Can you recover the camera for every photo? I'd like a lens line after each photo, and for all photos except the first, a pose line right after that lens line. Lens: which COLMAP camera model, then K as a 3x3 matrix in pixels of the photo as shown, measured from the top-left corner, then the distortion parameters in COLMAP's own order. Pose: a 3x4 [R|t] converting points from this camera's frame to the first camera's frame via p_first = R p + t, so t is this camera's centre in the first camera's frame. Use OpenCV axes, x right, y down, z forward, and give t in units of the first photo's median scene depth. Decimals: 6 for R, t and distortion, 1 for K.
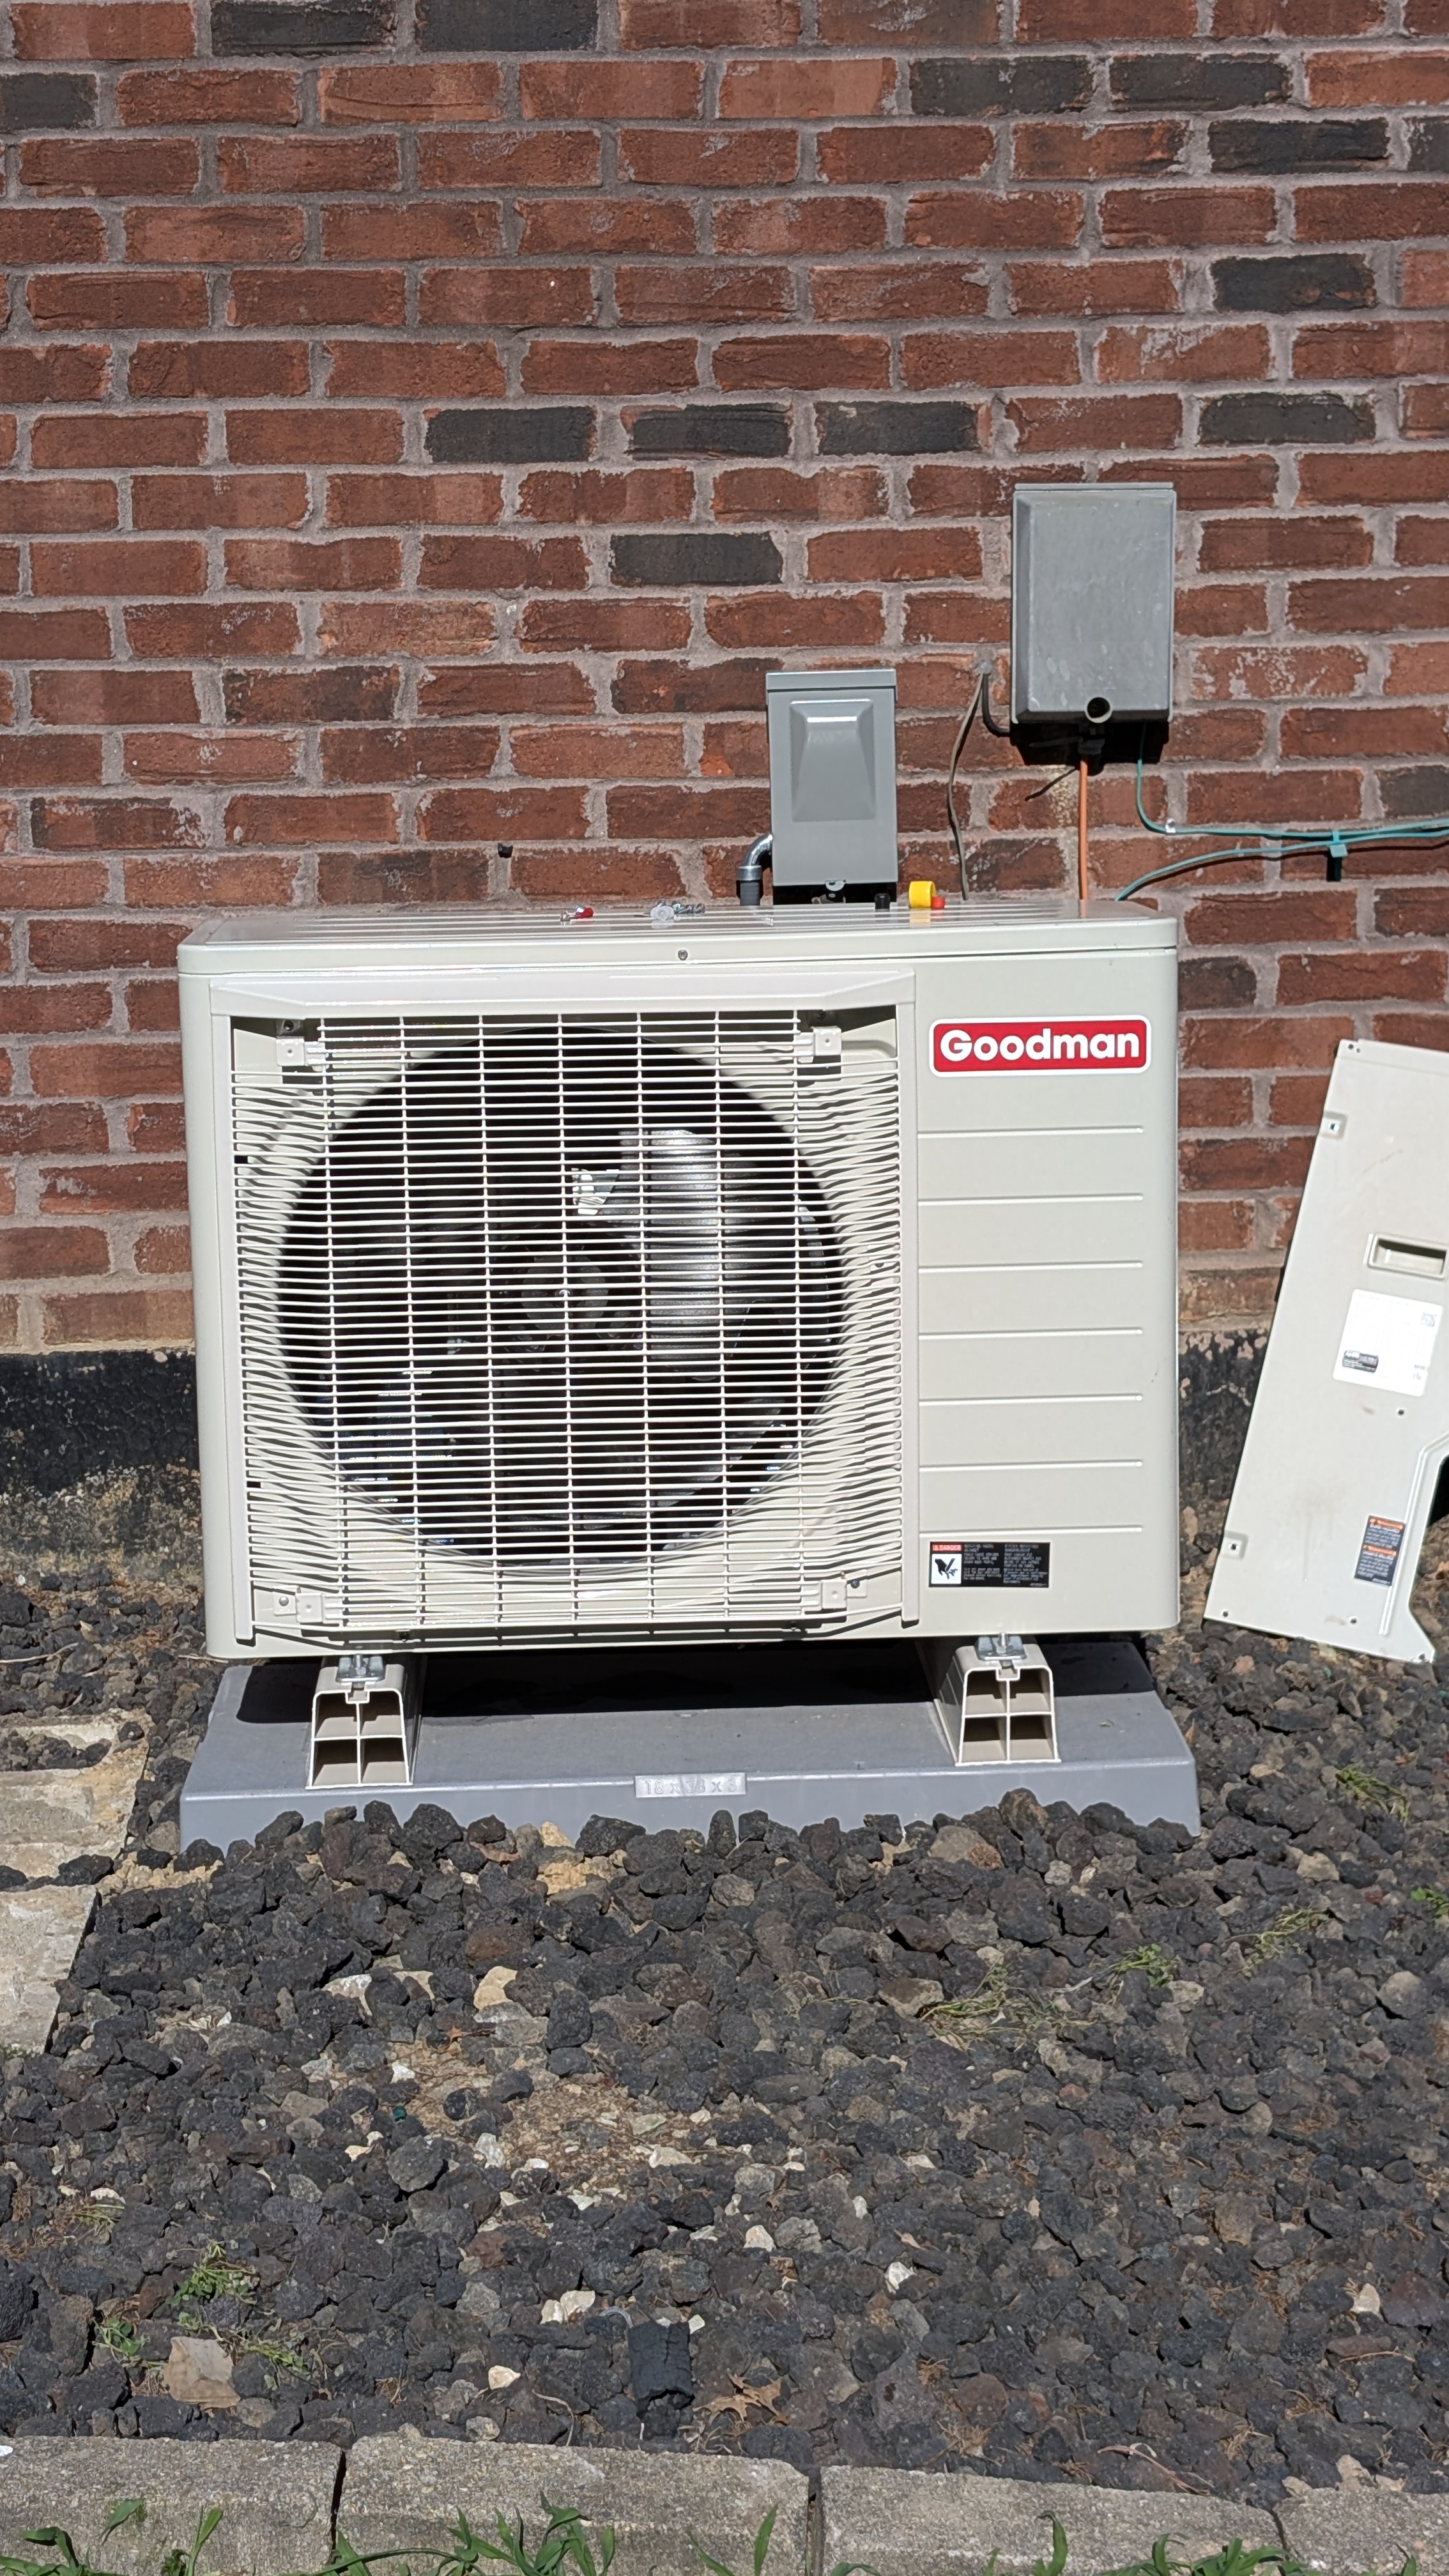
lens RADIAL K [[4060.2, 0, 717.5], [0, 4060.2, 1387.0], [0, 0, 1]] dist [0.065158, 0.000000]
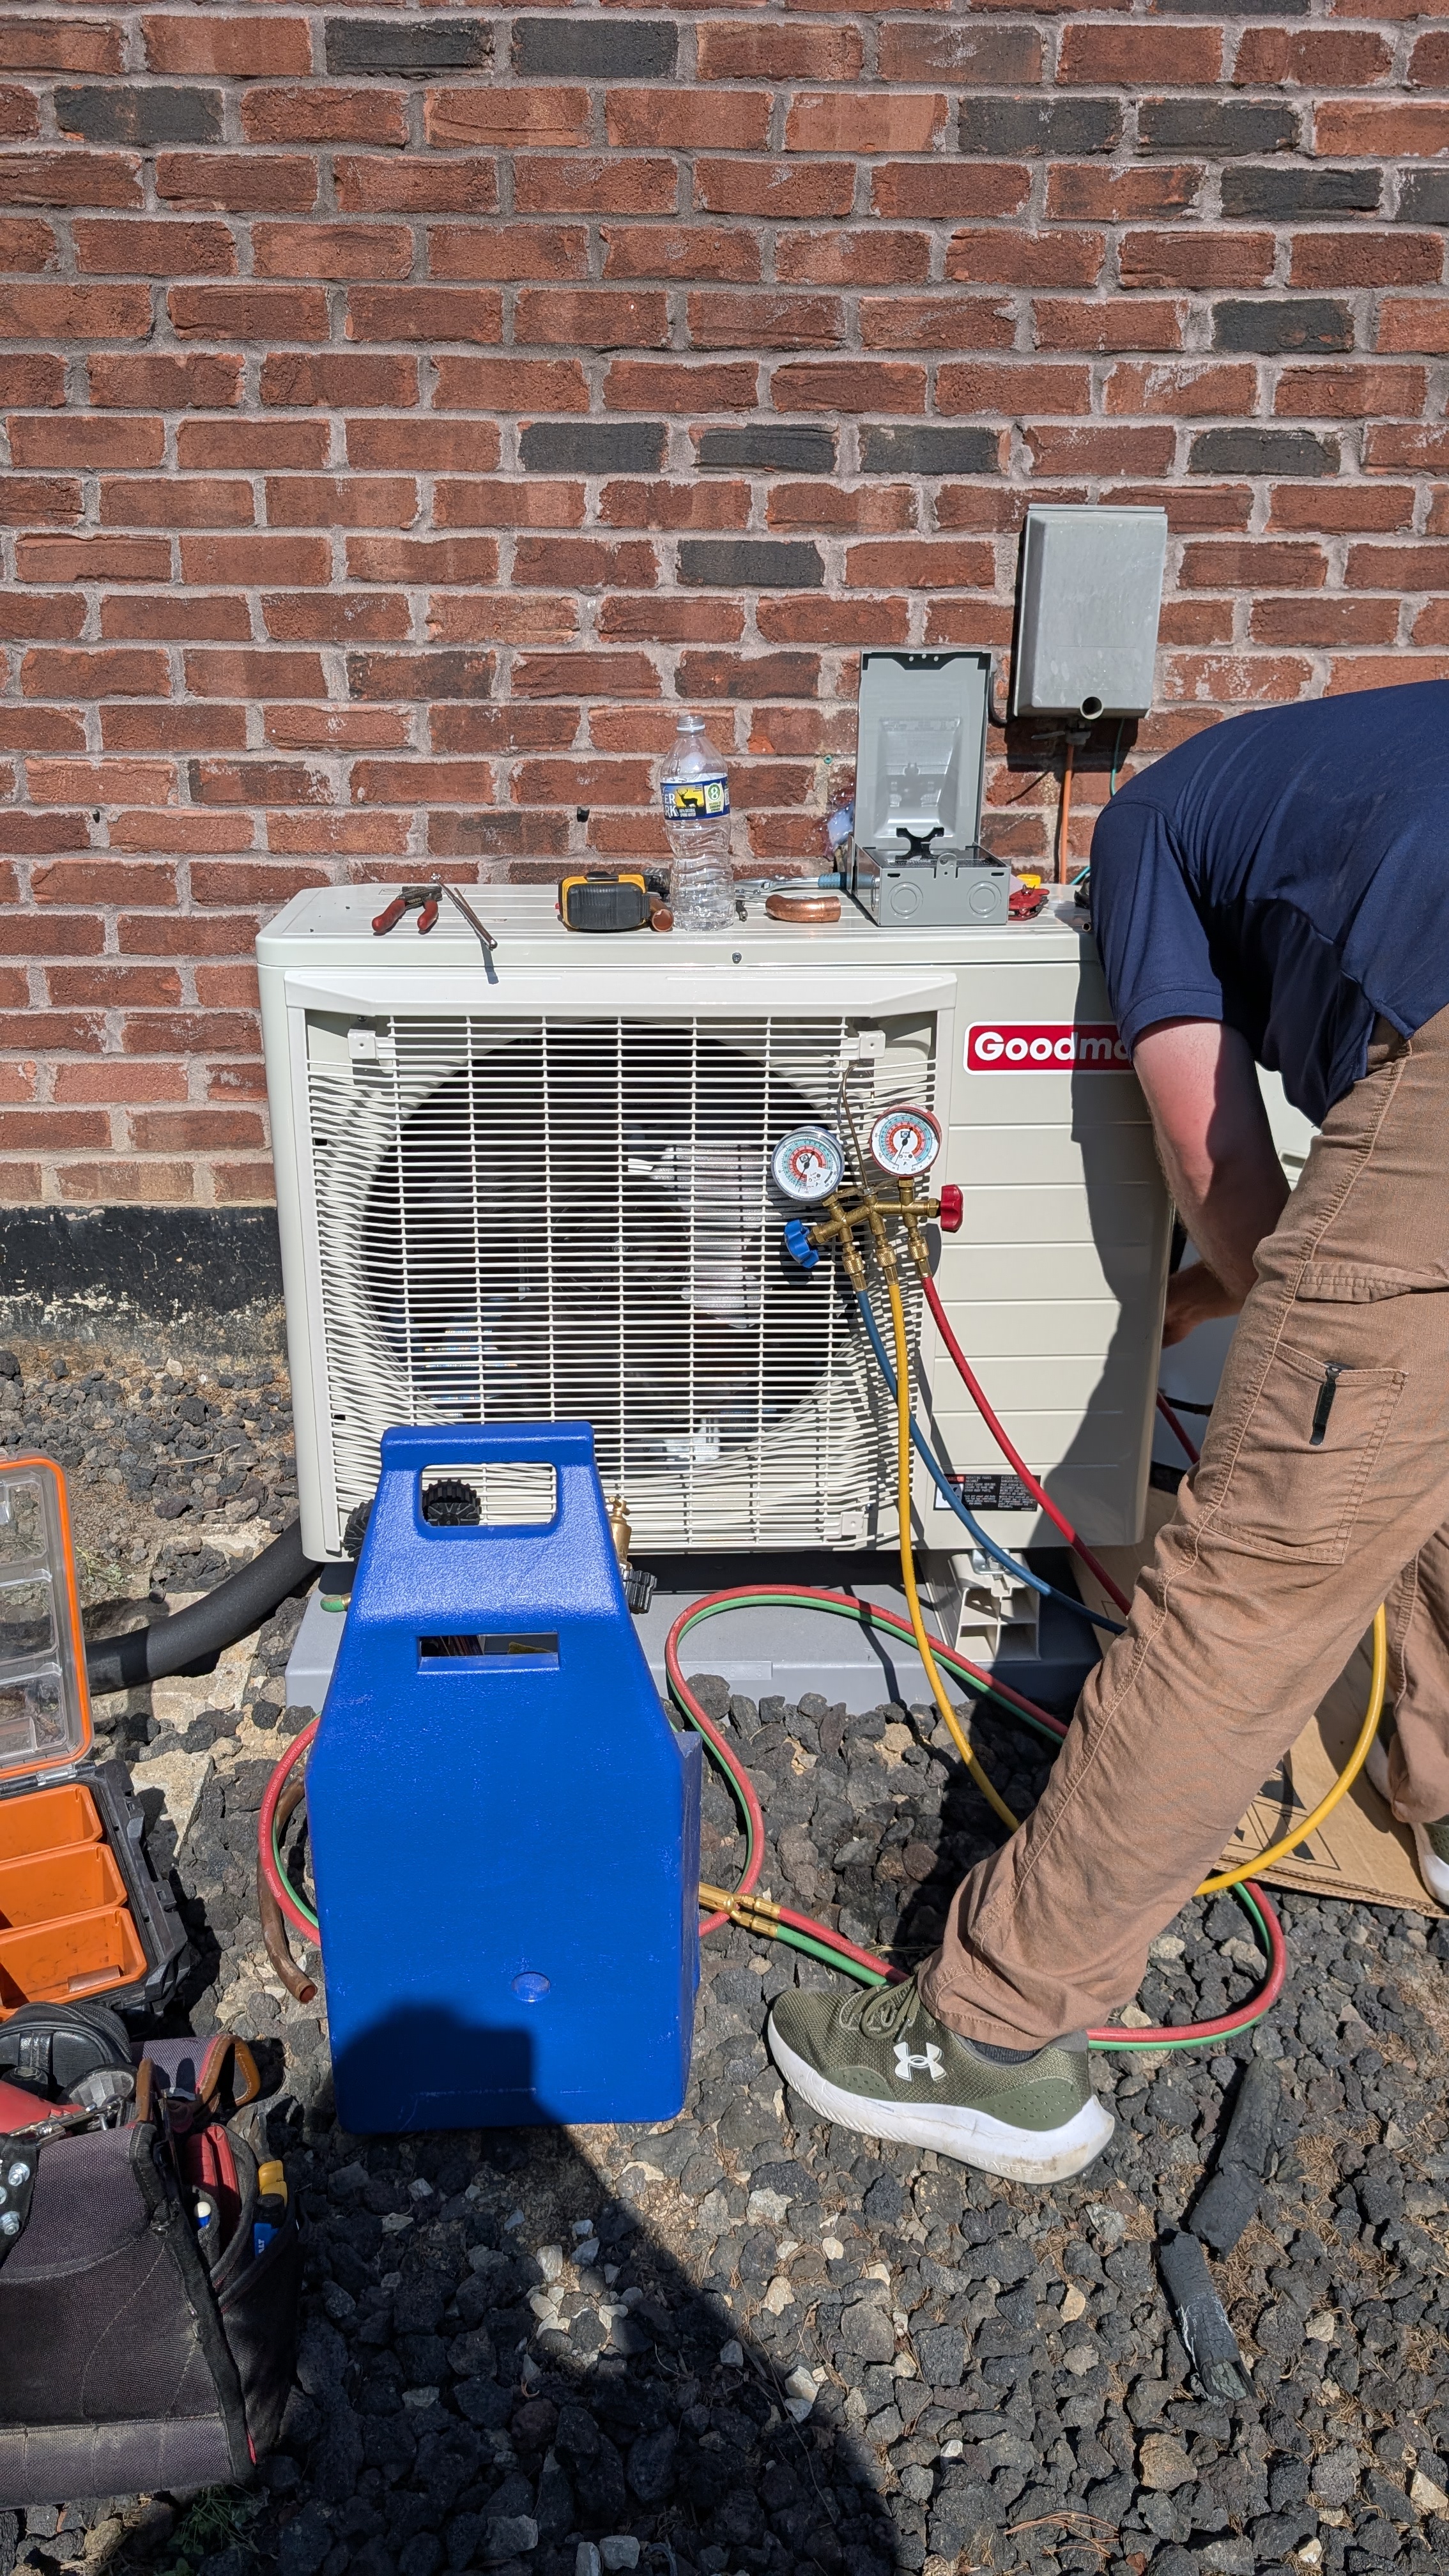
lens RADIAL K [[1884.7, 0, 707.3], [0, 1884.7, 1292.5], [0, 0, 1]] dist [0.002619, -0.001668]
pose [[0.999645, 0.026624, 0.000957, -0.012640], [-0.026406, 0.985405, 0.168167, -0.088505], [0.003534, -0.168133, 0.985758, 0.433681]]
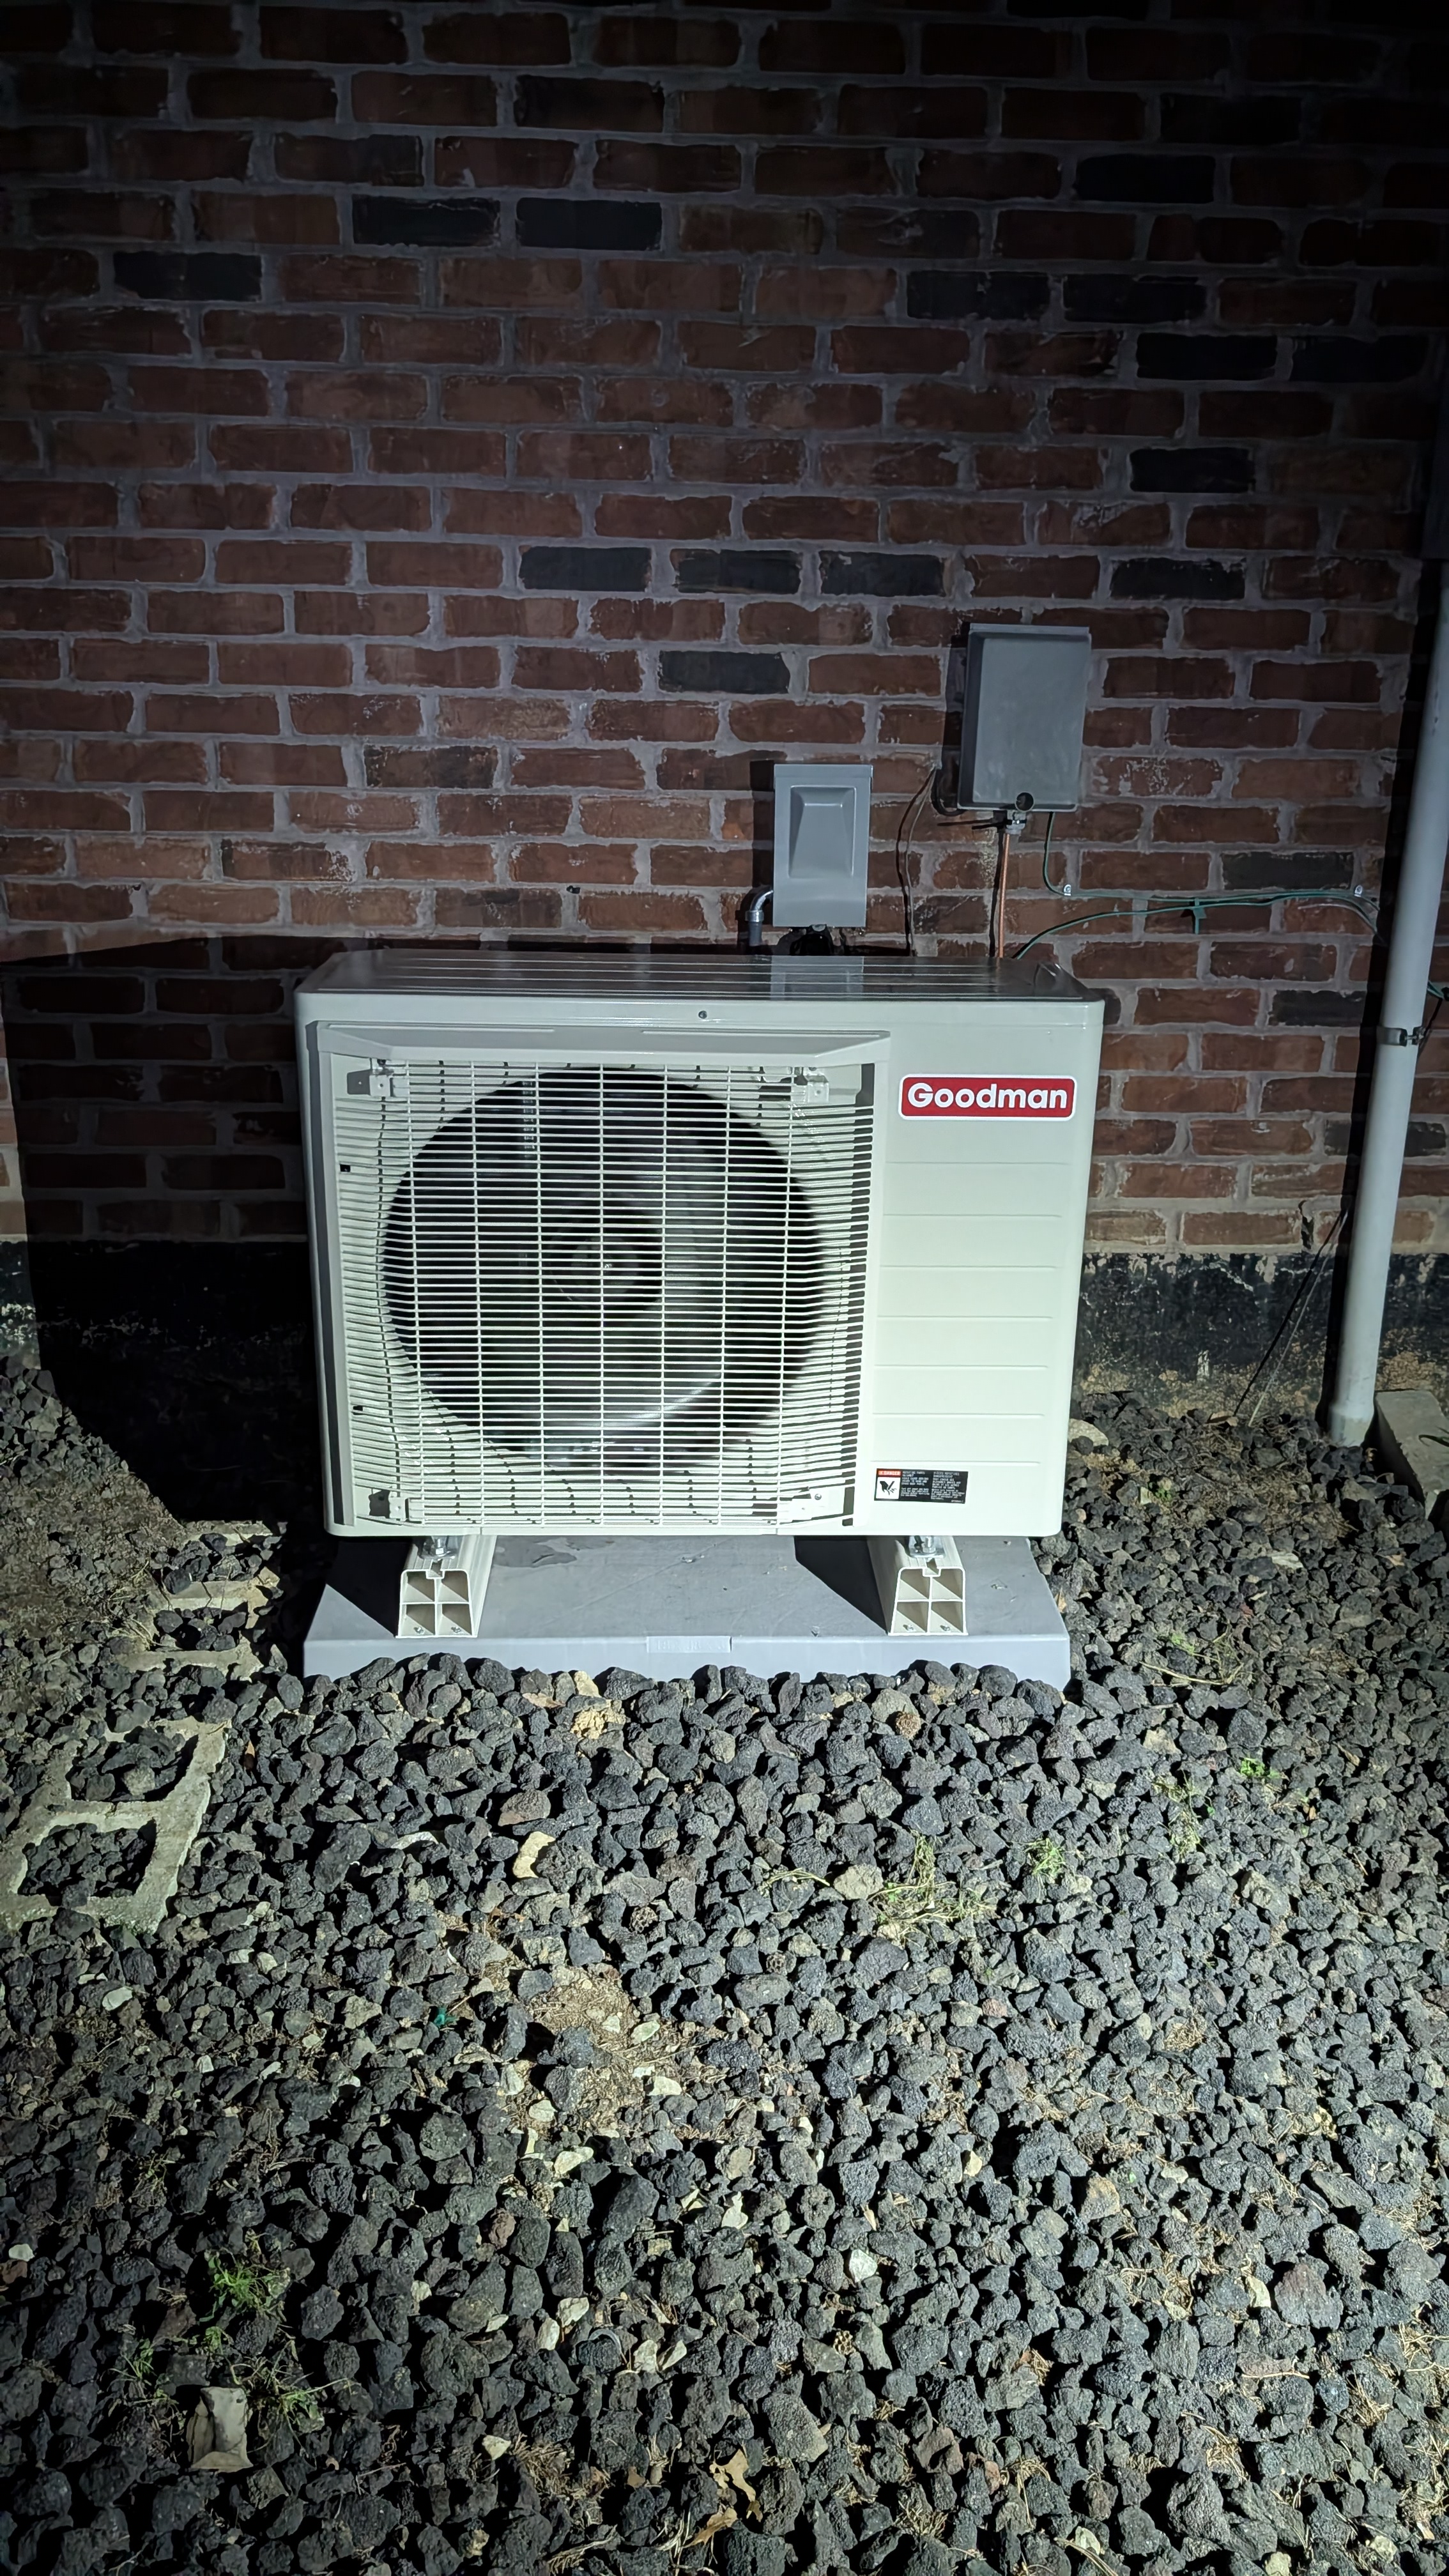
lens RADIAL K [[1884.7, 0, 719.8], [0, 1884.7, 1352.3], [0, 0, 1]] dist [0.002619, -0.001668]
pose [[0.999350, 0.034272, 0.011154, -0.005823], [-0.035612, 0.986602, 0.159212, -0.083463], [-0.005549, -0.159506, 0.987181, 0.363855]]
